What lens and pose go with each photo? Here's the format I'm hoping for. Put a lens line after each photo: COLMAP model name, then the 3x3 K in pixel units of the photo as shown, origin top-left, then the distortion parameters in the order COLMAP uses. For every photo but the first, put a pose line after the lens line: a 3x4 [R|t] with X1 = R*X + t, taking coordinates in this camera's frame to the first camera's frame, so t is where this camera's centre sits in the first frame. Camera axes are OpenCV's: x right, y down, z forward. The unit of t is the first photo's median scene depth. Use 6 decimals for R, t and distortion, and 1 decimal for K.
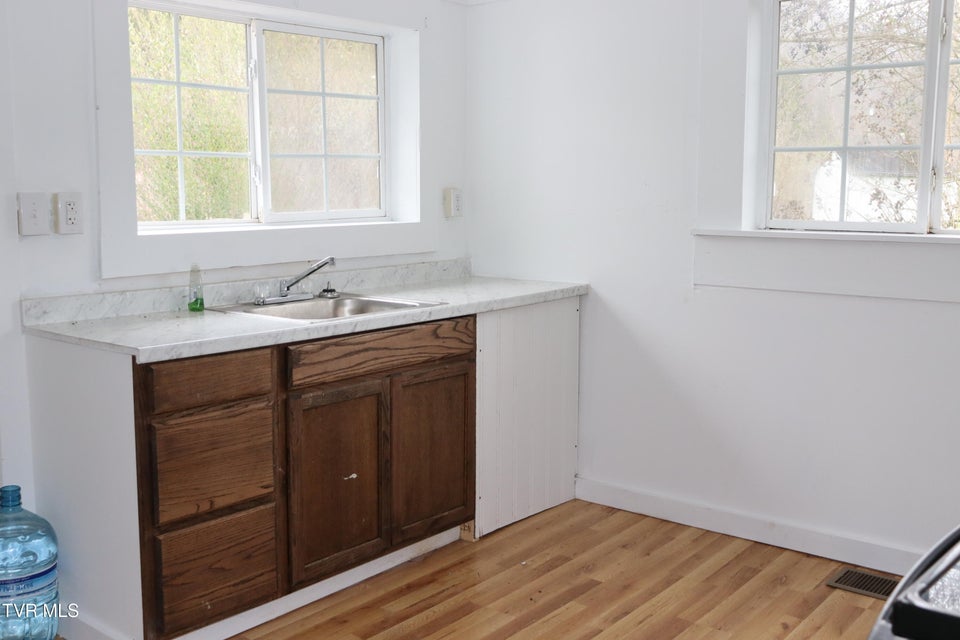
lens RADIAL K [[1016.6, 0, 480.0], [0, 1016.6, 320.0], [0, 0, 1]] dist [-0.104215, 0.218429]
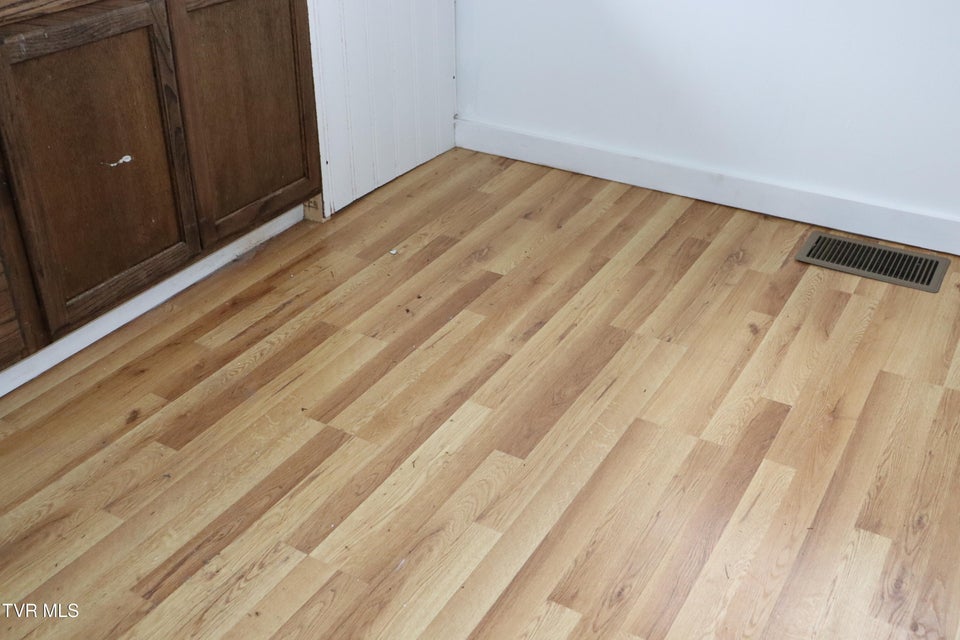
lens RADIAL K [[1016.6, 0, 480.0], [0, 1016.6, 320.0], [0, 0, 1]] dist [-0.104215, 0.218429]
pose [[0.989865, -0.078762, 0.118169, 0.015209], [0.027830, 0.923558, 0.382448, 0.007871], [-0.139258, -0.375283, 0.916389, 0.315771]]
